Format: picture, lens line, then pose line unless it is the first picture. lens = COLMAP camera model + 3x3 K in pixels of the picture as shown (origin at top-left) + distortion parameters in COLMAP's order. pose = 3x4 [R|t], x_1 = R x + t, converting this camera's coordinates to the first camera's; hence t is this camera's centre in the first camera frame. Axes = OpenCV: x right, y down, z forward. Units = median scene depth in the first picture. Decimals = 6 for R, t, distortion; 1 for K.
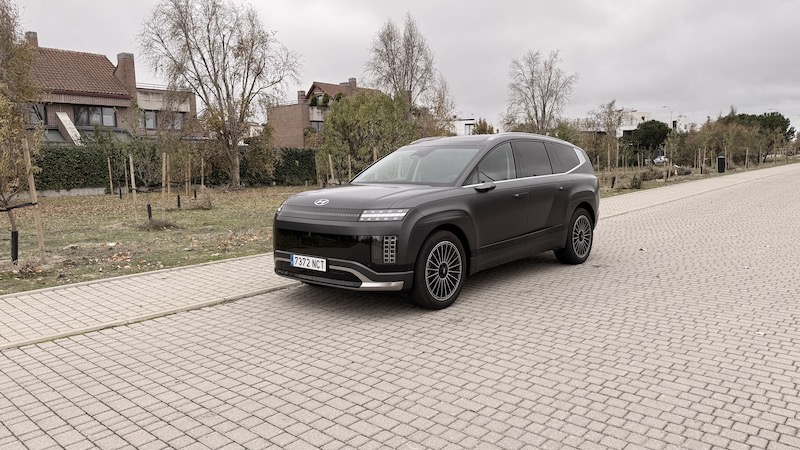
lens RADIAL K [[557.3, 0, 400.0], [0, 557.3, 225.0], [0, 0, 1]] dist [0.100008, -0.150494]
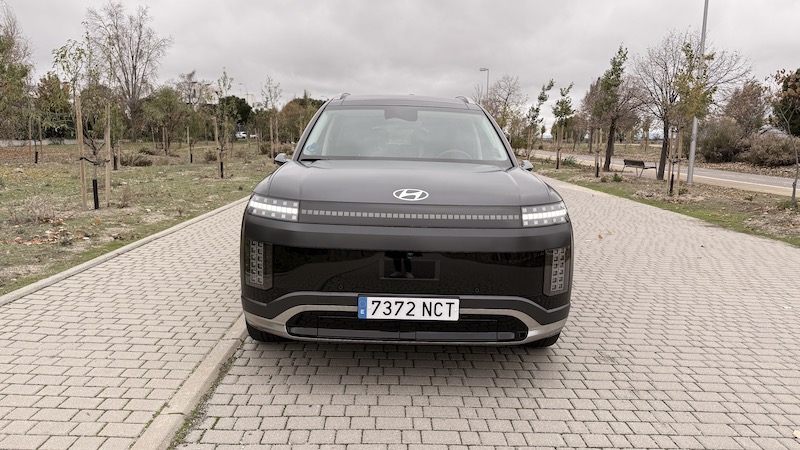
lens RADIAL K [[557.3, 0, 400.0], [0, 557.3, 225.0], [0, 0, 1]] dist [0.100008, -0.150494]
pose [[0.739462, -0.064724, 0.670080, -0.535700], [0.033251, 0.997664, 0.059672, -0.045995], [-0.672377, -0.021844, 0.739886, 0.622133]]
